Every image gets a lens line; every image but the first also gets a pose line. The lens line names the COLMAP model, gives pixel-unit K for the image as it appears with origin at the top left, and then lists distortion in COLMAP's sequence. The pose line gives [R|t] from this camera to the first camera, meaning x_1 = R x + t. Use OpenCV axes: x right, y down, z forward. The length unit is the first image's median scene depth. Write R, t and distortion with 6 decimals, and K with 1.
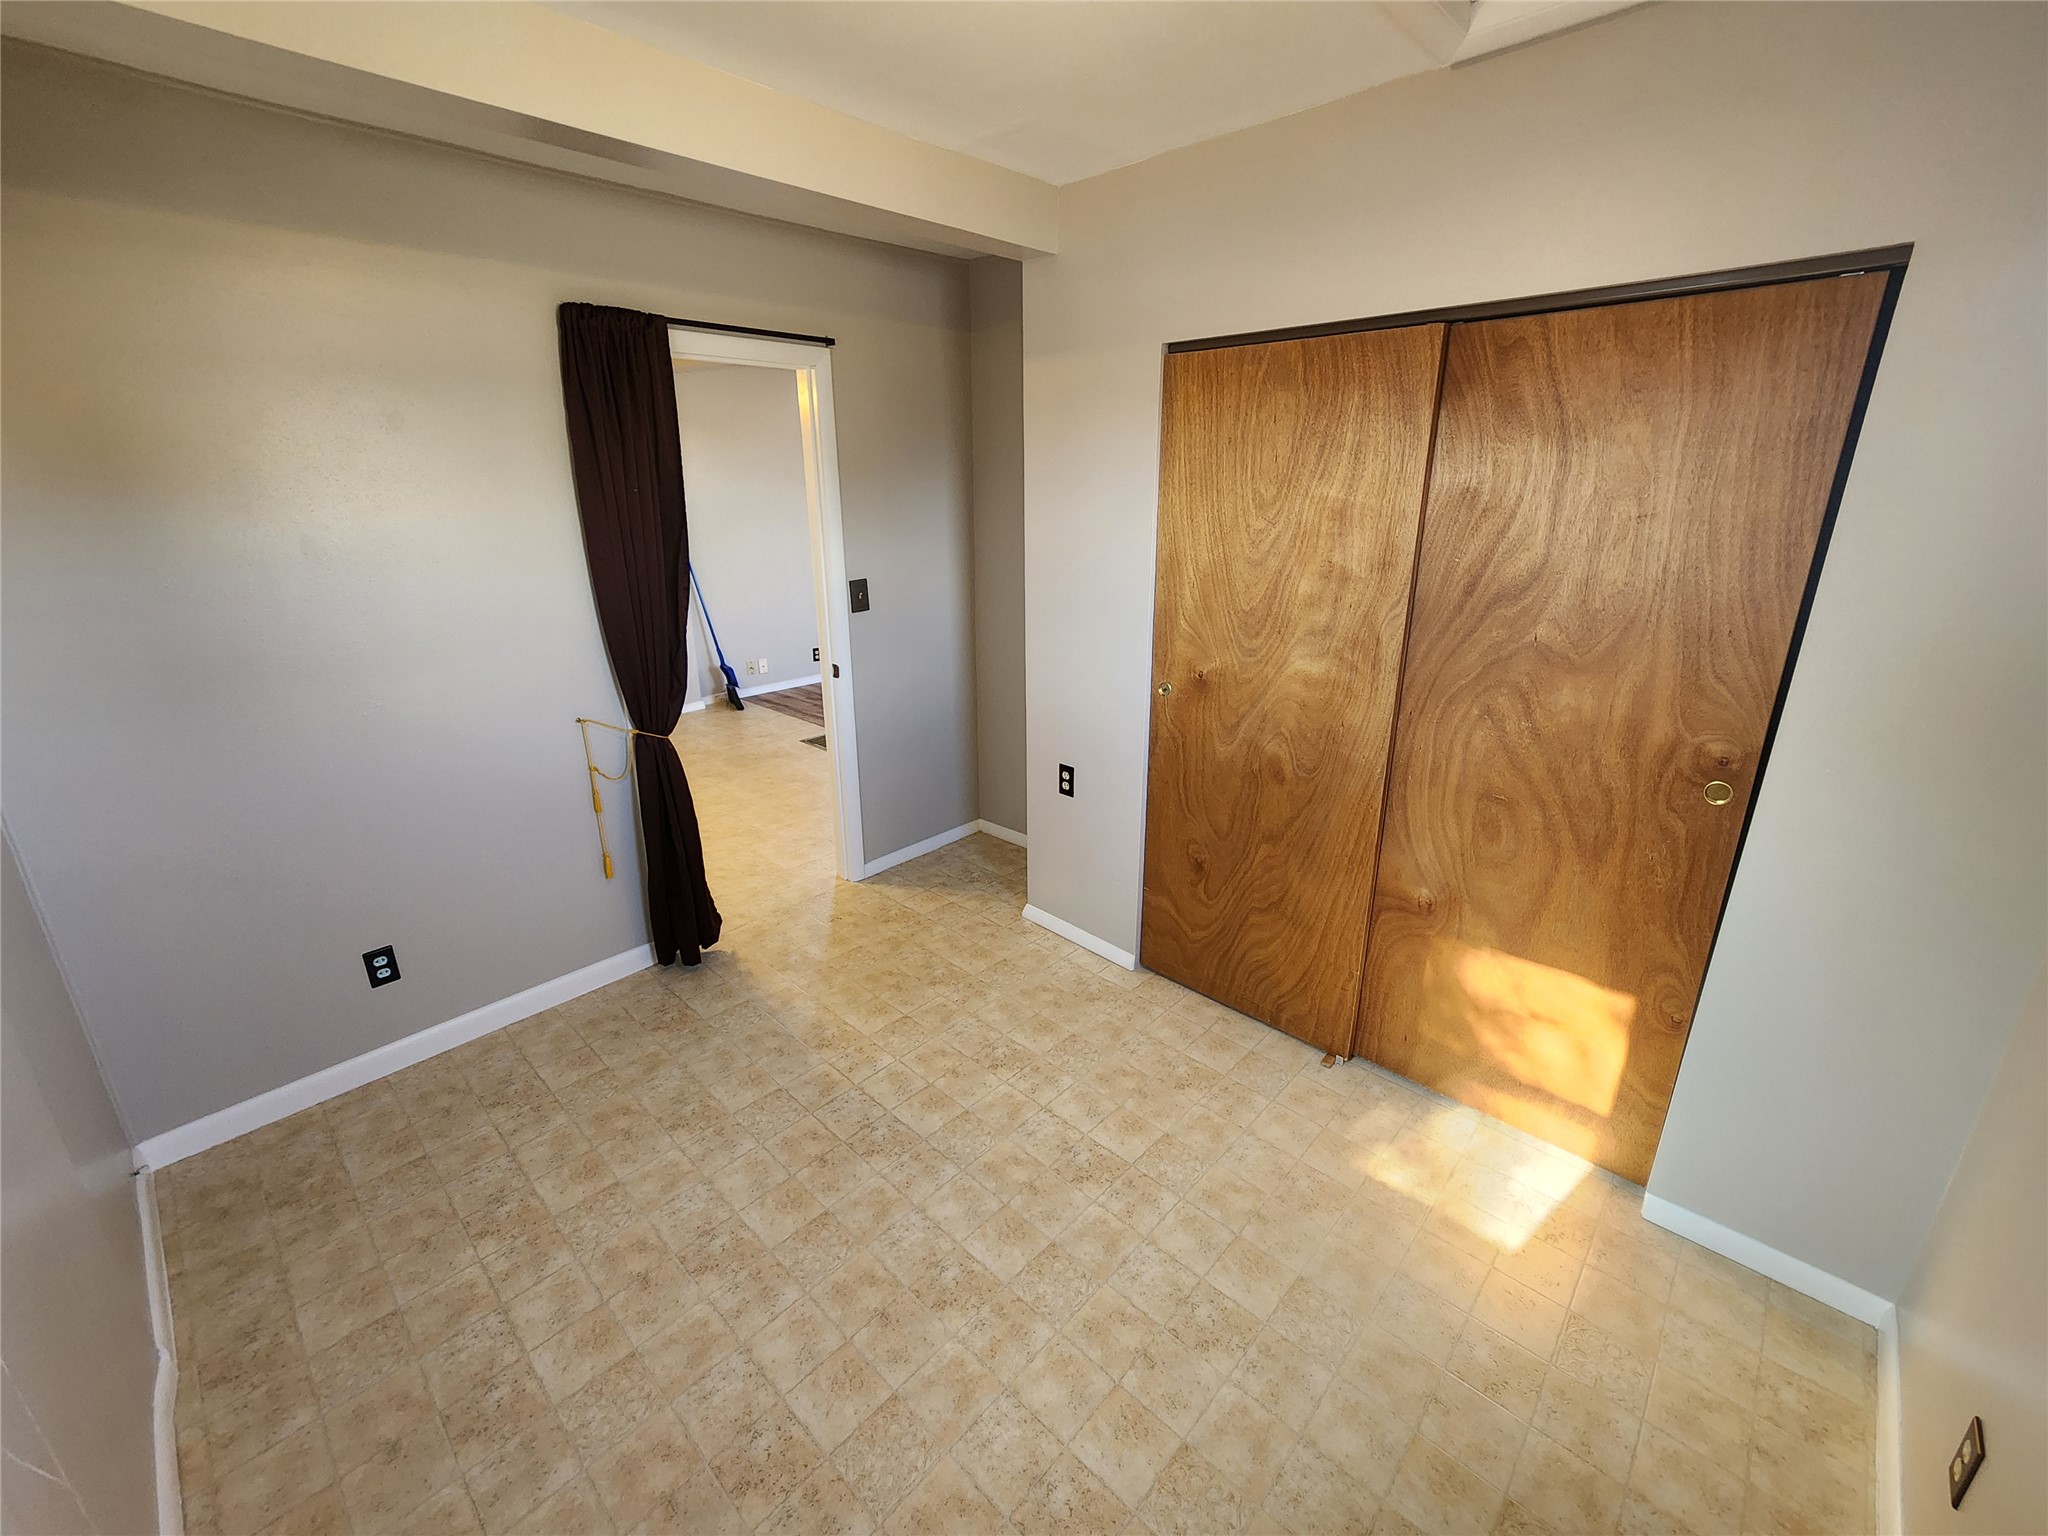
lens RADIAL K [[843.5, 0, 1013.6], [0, 843.5, 757.0], [0, 0, 1]] dist [-0.001549, 0.000033]
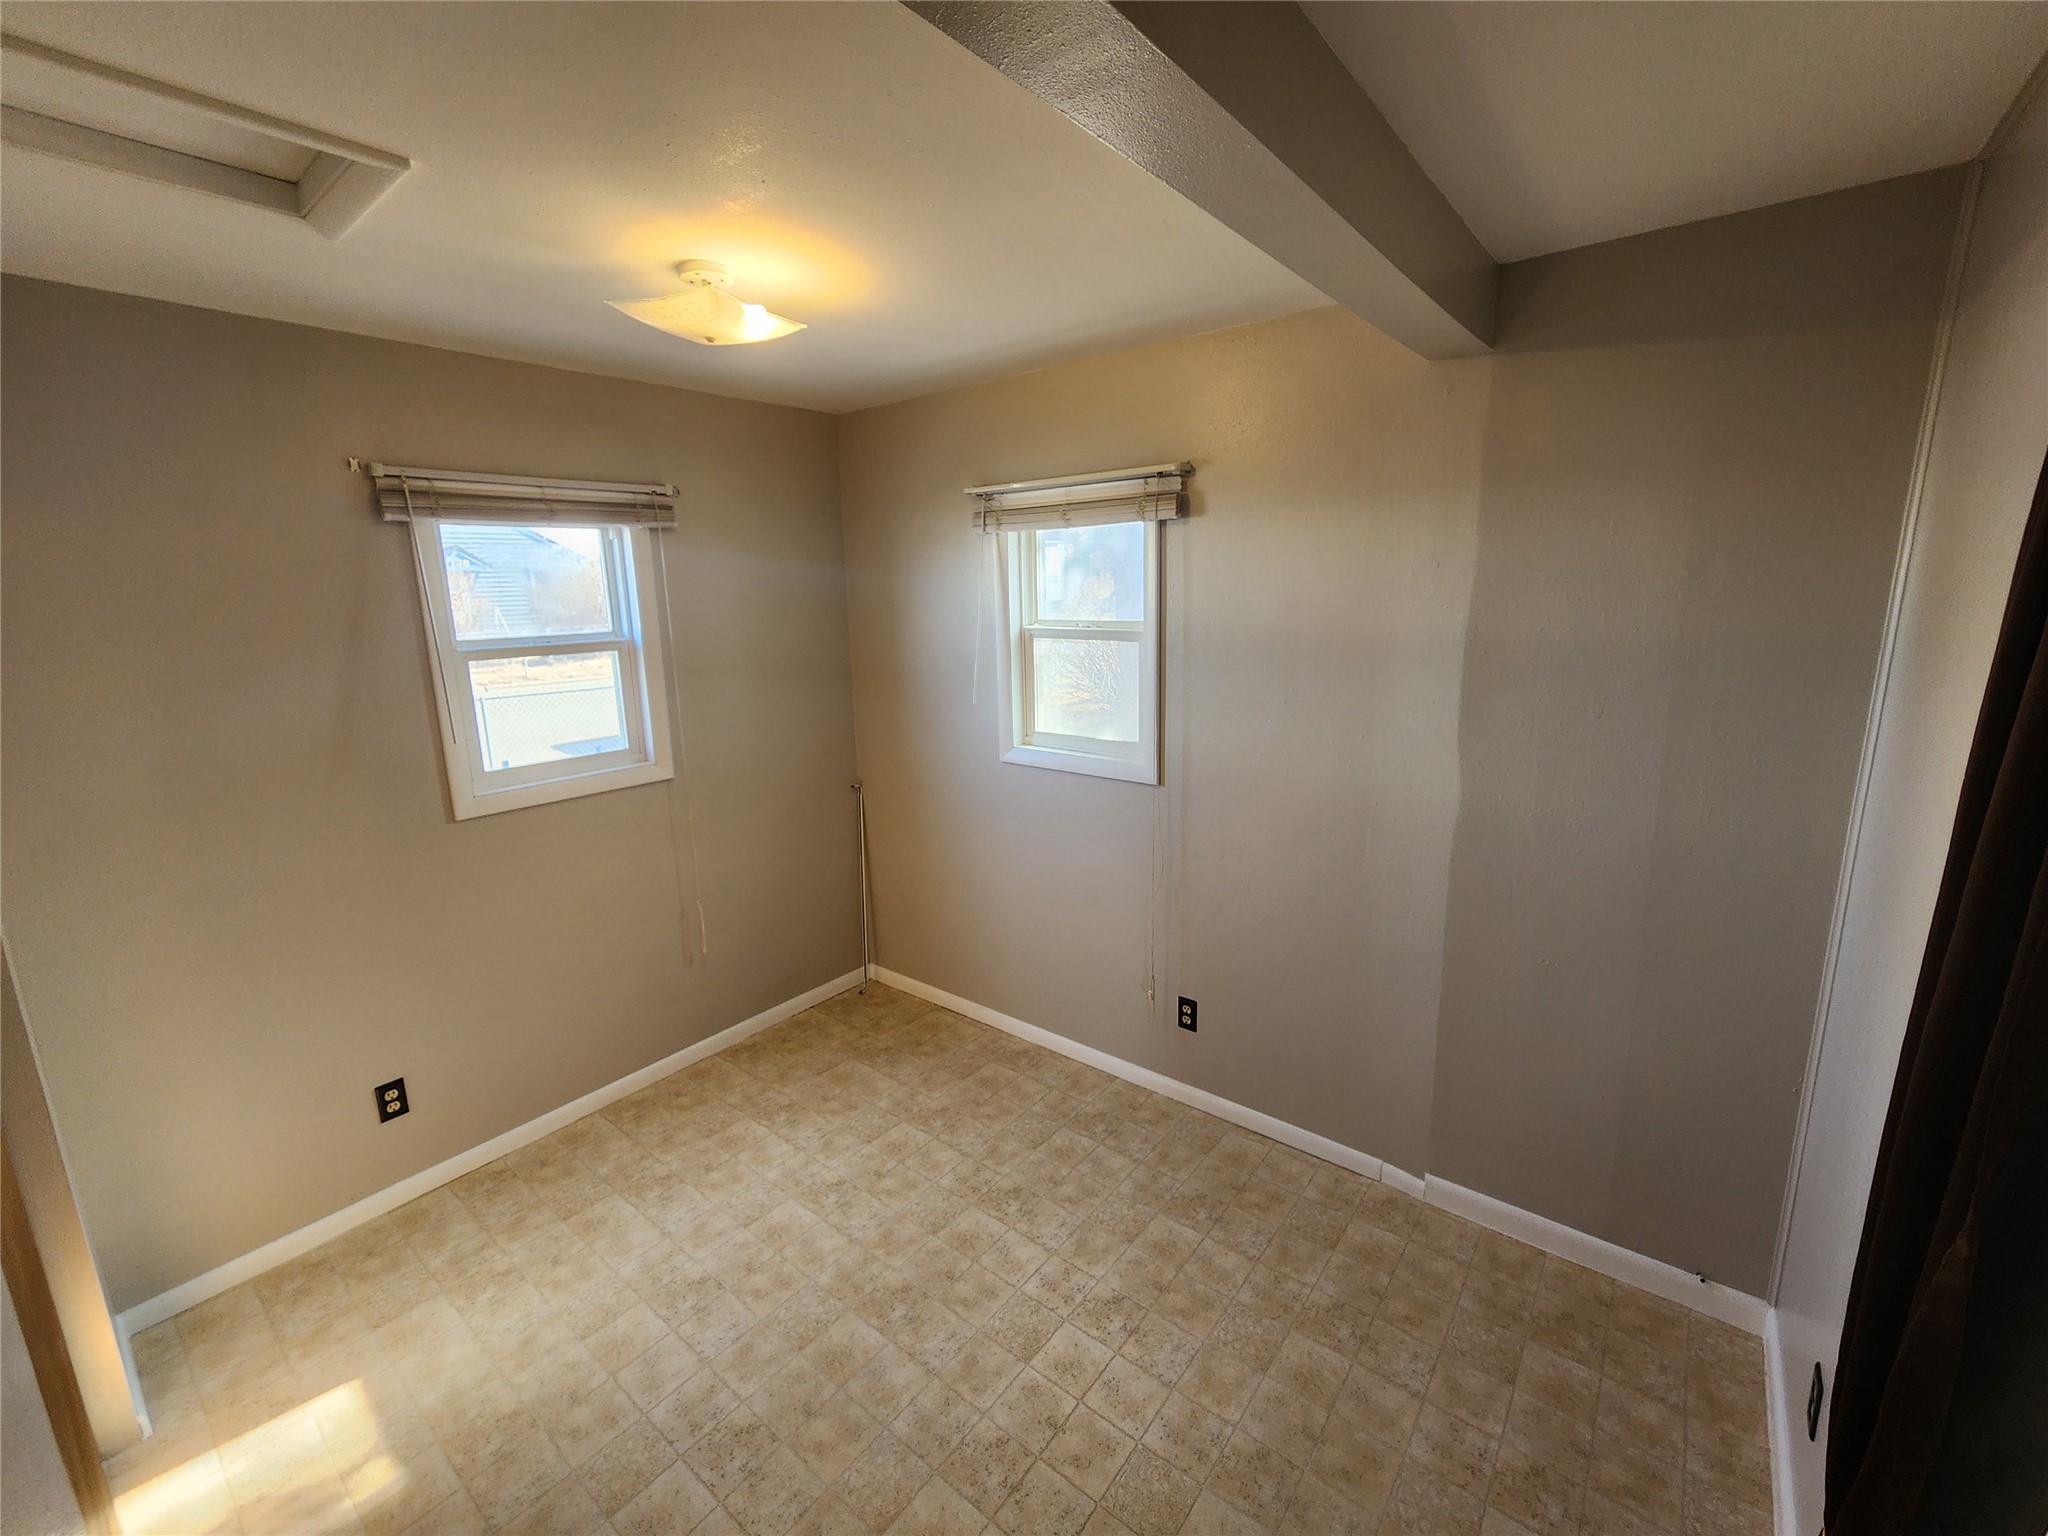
lens RADIAL K [[843.5, 0, 1016.1], [0, 843.5, 757.4], [0, 0, 1]] dist [-0.001549, 0.000033]
pose [[-0.996068, 0.045849, -0.075808, -0.176881], [0.001058, 0.861768, 0.507301, -0.594517], [0.088588, 0.505226, -0.858428, 1.565708]]
